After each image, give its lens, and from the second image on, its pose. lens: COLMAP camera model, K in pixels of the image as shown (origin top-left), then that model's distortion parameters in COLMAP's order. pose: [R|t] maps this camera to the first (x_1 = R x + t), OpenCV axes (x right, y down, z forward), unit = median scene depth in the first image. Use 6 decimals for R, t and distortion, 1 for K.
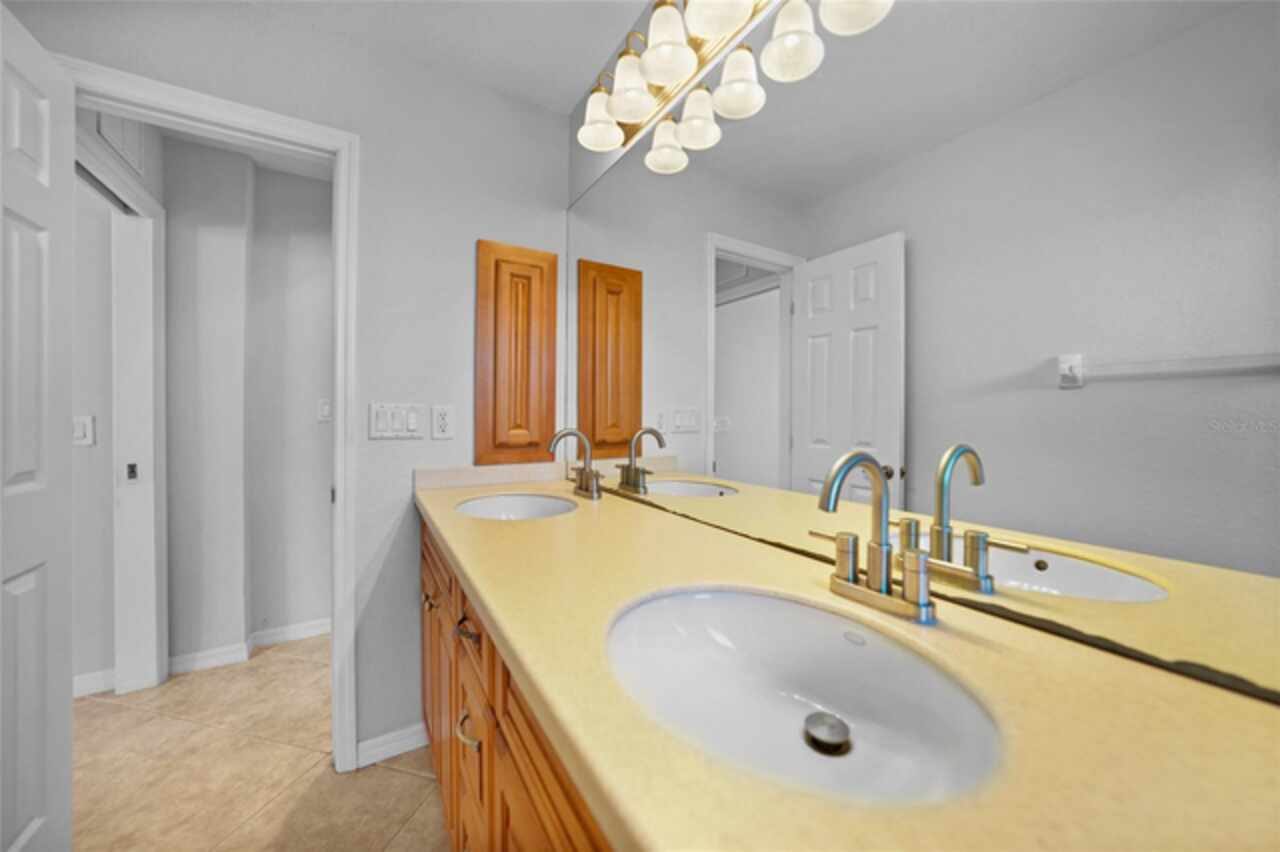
lens RADIAL K [[446.1, 0, 642.0], [0, 446.1, 423.5], [0, 0, 1]] dist [-0.028592, 0.006949]
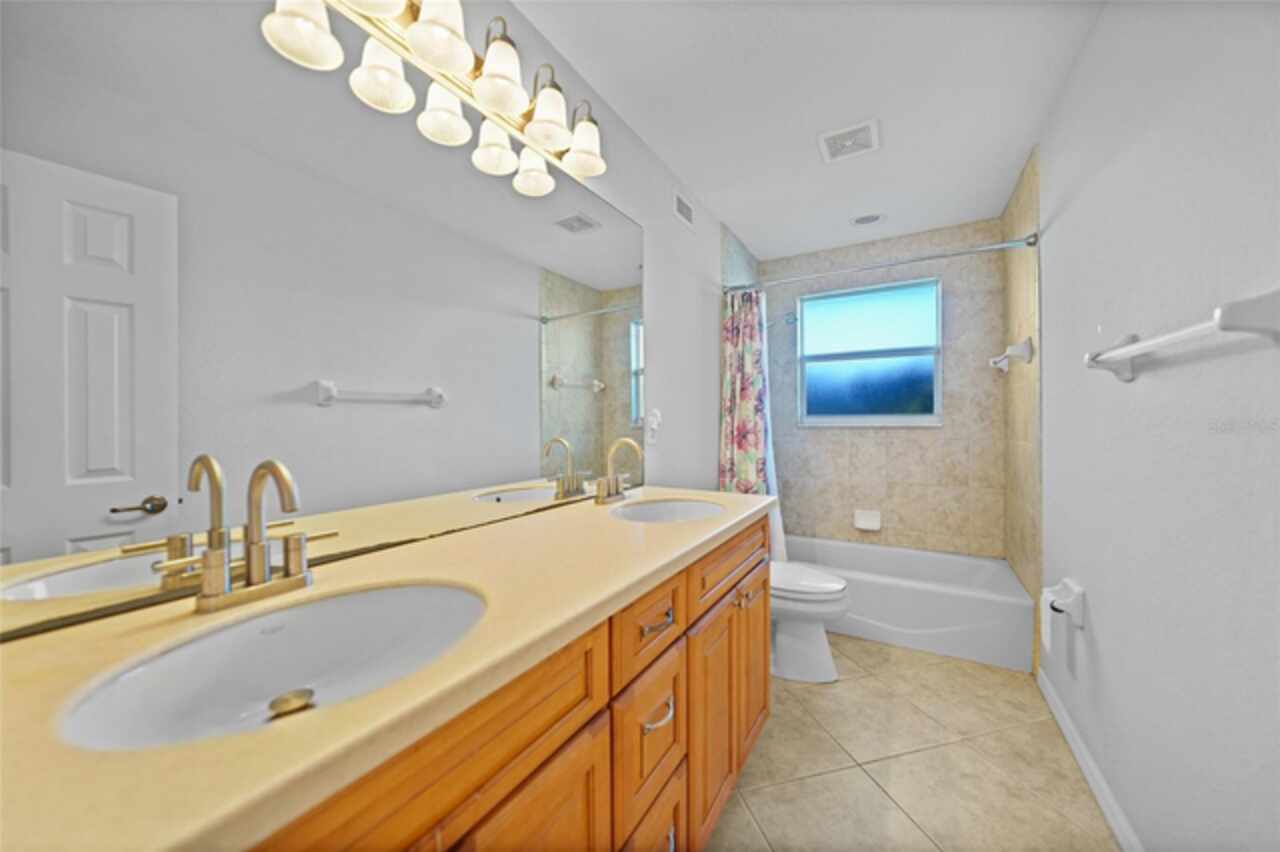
lens RADIAL K [[446.1, 0, 642.0], [0, 446.1, 423.5], [0, 0, 1]] dist [-0.028592, 0.006949]
pose [[-0.460310, -0.002067, 0.887756, -0.765256], [0.024985, 0.999571, 0.015283, -0.021113], [-0.887407, 0.029216, -0.460061, 0.884299]]
